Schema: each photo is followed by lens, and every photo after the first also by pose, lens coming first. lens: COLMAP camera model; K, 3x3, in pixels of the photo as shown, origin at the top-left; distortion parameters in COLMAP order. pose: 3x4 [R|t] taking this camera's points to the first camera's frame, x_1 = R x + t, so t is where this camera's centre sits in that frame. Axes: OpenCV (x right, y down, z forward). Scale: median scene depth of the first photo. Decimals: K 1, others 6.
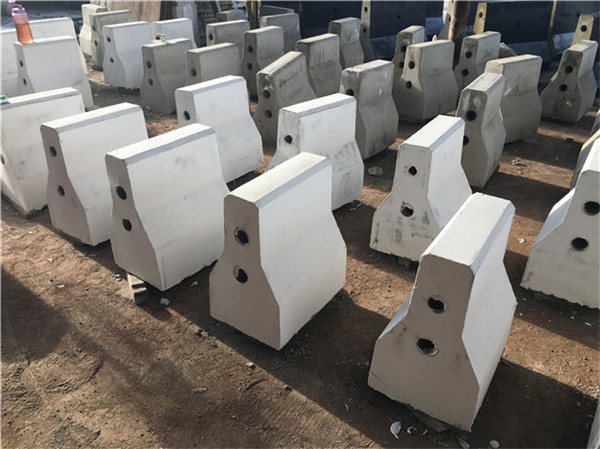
lens RADIAL K [[515.7, 0, 300.8], [0, 515.7, 224.6], [0, 0, 1]] dist [0.063576, -0.093925]
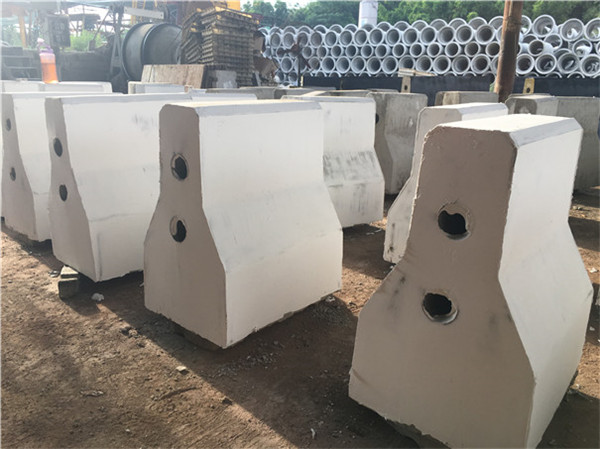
lens RADIAL K [[515.7, 0, 299.9], [0, 515.7, 224.2], [0, 0, 1]] dist [0.063576, -0.093925]
pose [[0.994297, 0.038305, -0.099534, 0.107633], [-0.060012, 0.972452, -0.225248, 0.217290], [0.088163, 0.229936, 0.969204, 0.302411]]
